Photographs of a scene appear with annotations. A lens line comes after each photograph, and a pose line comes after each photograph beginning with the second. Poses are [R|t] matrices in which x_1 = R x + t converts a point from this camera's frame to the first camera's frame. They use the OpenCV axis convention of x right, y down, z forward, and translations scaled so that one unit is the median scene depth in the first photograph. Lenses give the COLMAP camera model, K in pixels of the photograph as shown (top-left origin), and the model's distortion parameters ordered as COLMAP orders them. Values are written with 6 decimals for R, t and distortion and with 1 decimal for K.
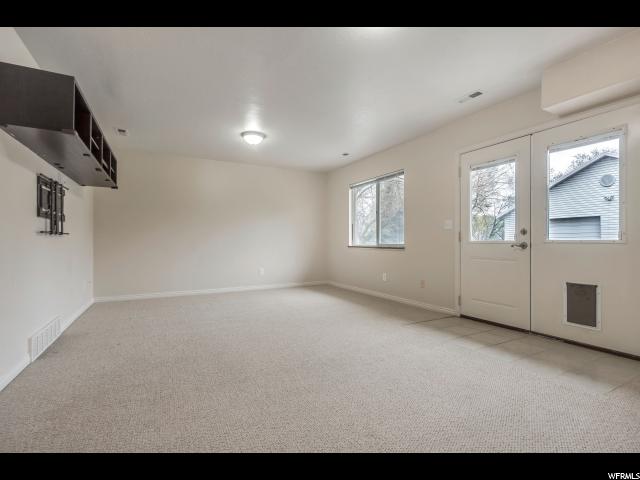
lens RADIAL K [[307.0, 0, 324.5], [0, 307.0, 242.5], [0, 0, 1]] dist [-0.001398, -0.000523]
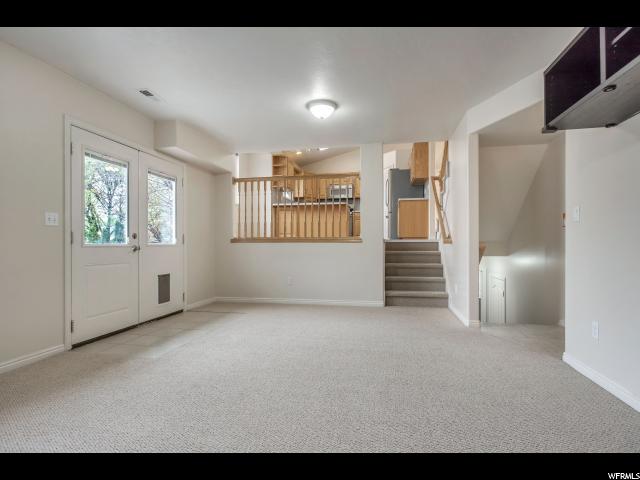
lens RADIAL K [[307.0, 0, 324.5], [0, 307.0, 242.5], [0, 0, 1]] dist [-0.001398, -0.000523]
pose [[-0.761282, 0.001485, 0.648419, -0.579491], [0.000142, 0.999998, -0.002124, -0.009325], [-0.648421, -0.001525, -0.761280, 1.404425]]
